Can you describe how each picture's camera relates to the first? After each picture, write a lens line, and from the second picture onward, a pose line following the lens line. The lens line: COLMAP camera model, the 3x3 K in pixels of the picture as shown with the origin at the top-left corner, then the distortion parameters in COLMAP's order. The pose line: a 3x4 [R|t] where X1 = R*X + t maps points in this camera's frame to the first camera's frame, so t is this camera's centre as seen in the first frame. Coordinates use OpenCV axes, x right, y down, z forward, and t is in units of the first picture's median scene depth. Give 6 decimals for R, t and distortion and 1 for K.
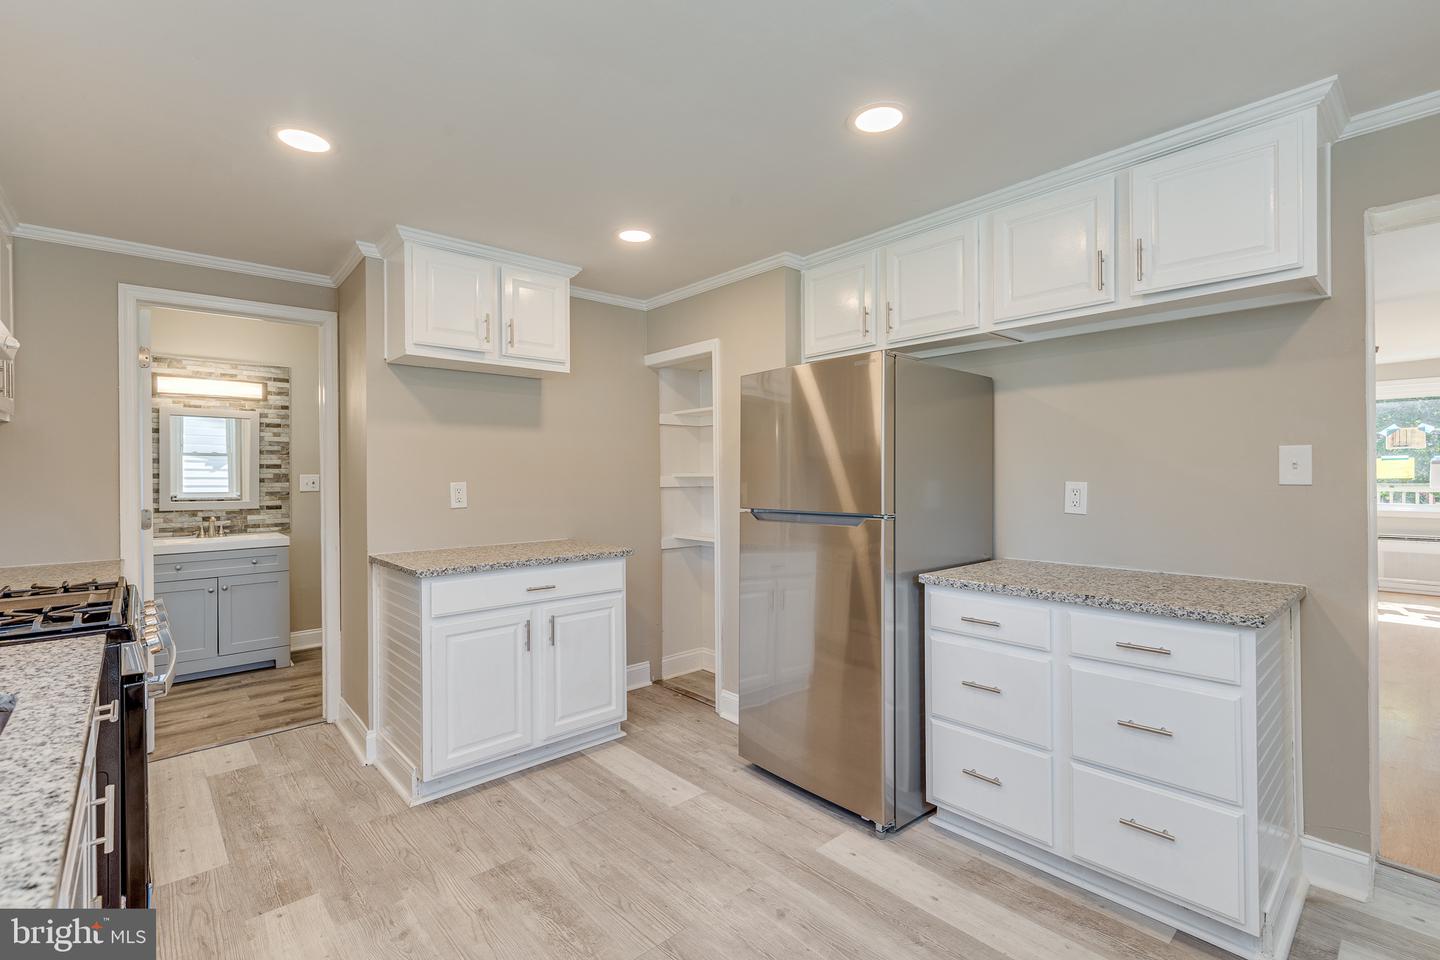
lens RADIAL K [[647.3, 0, 721.3], [0, 647.3, 475.4], [0, 0, 1]] dist [0.007177, -0.002460]
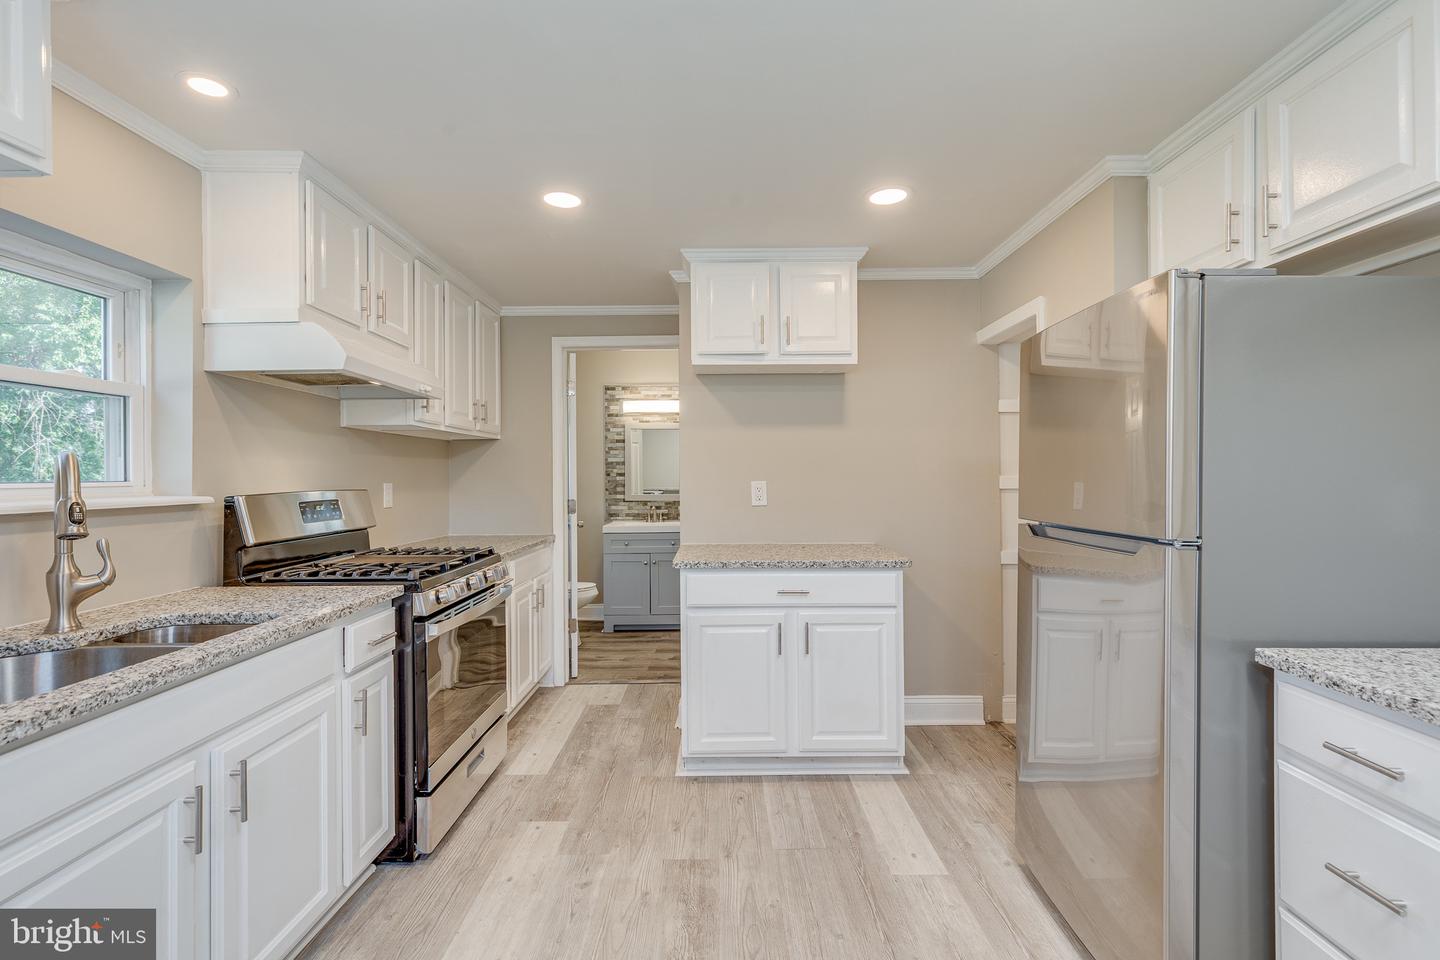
lens RADIAL K [[647.3, 0, 718.6], [0, 647.3, 474.9], [0, 0, 1]] dist [0.007177, -0.002460]
pose [[0.741289, 0.000655, -0.671186, 0.226293], [0.000920, 0.999998, 0.001993, -0.001402], [0.671185, -0.002095, 0.741287, 0.169968]]
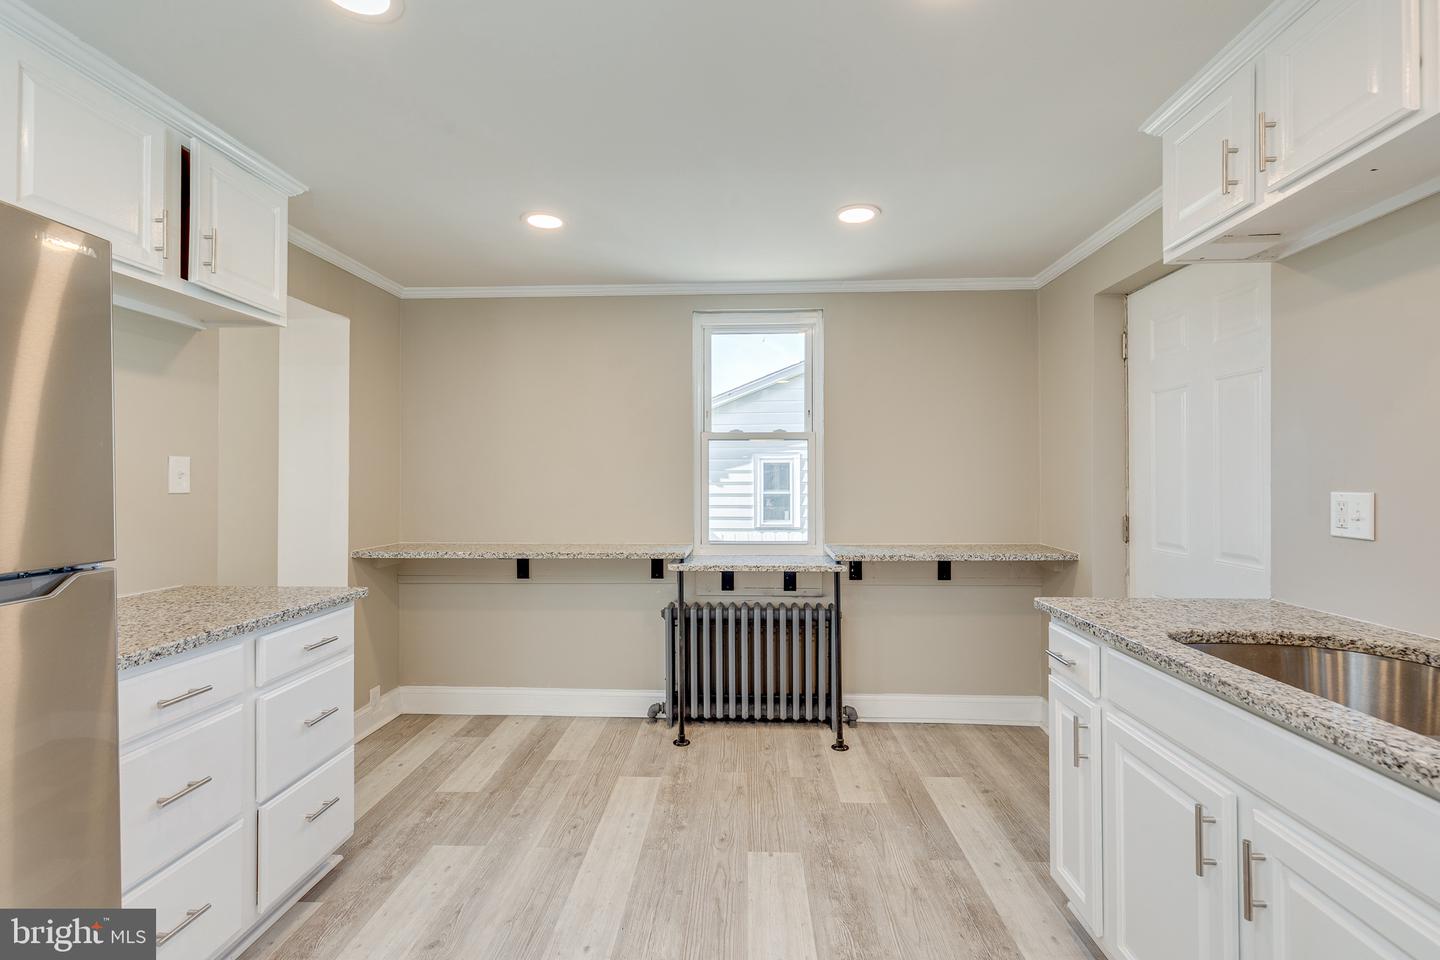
lens RADIAL K [[647.3, 0, 718.7], [0, 647.3, 481.1], [0, 0, 1]] dist [0.007177, -0.002460]
pose [[-0.707734, 0.007422, 0.706440, -0.301654], [0.005783, 0.999972, -0.004712, 0.002260], [-0.706455, 0.000751, -0.707757, 0.670876]]
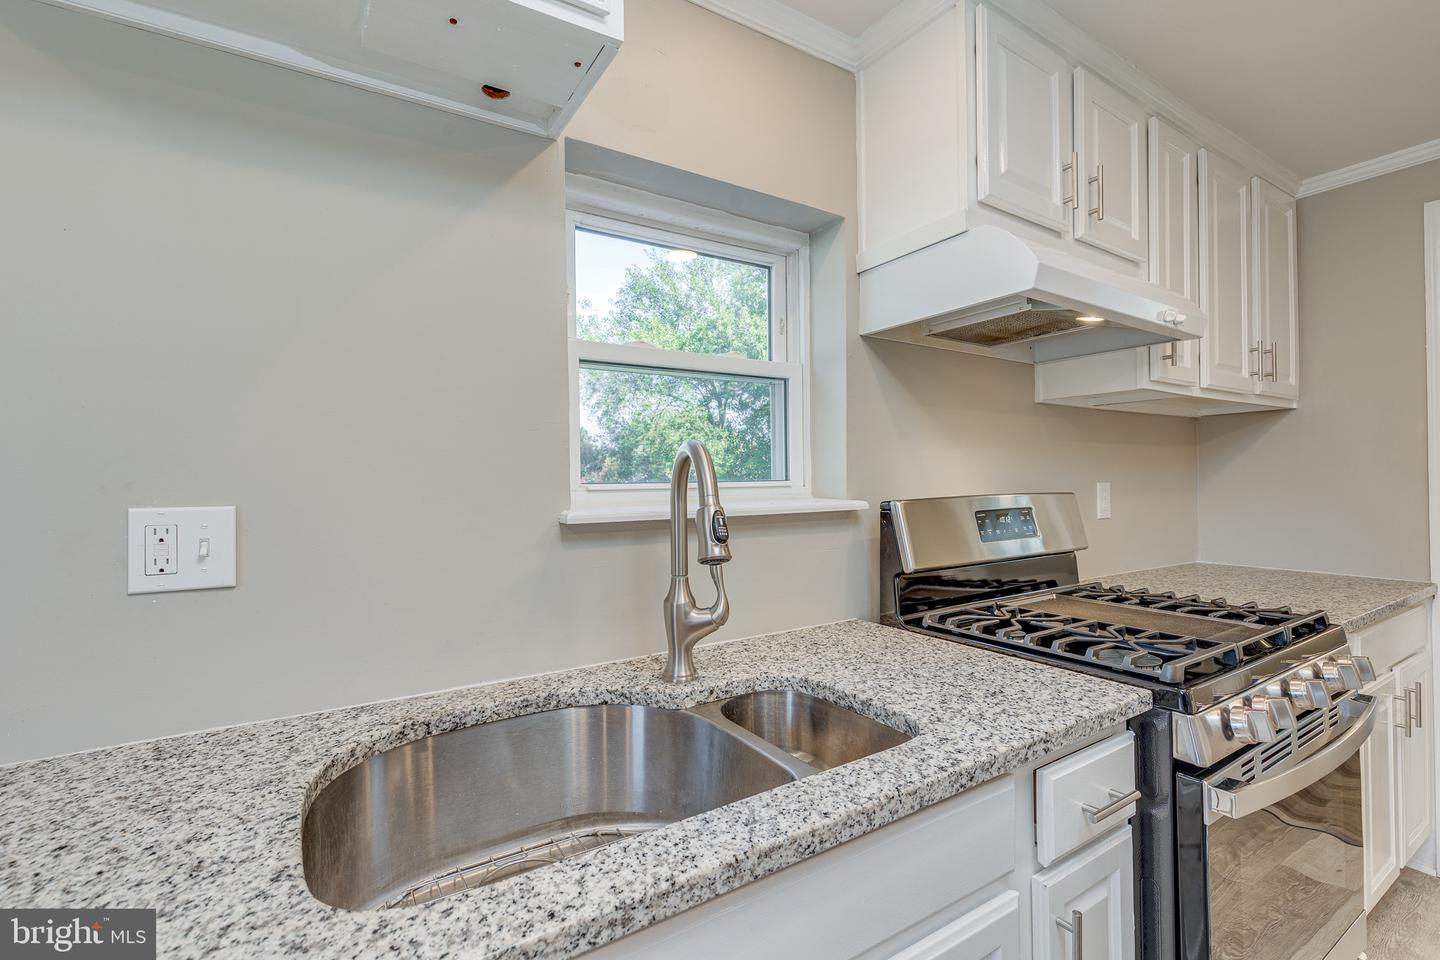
lens RADIAL K [[647.3, 0, 724.7], [0, 647.3, 474.5], [0, 0, 1]] dist [0.007177, -0.002460]
pose [[-0.150645, 0.001830, -0.988586, -0.069846], [0.010128, 0.999949, 0.000308, 0.000087], [0.988536, -0.009966, -0.150656, 0.271540]]
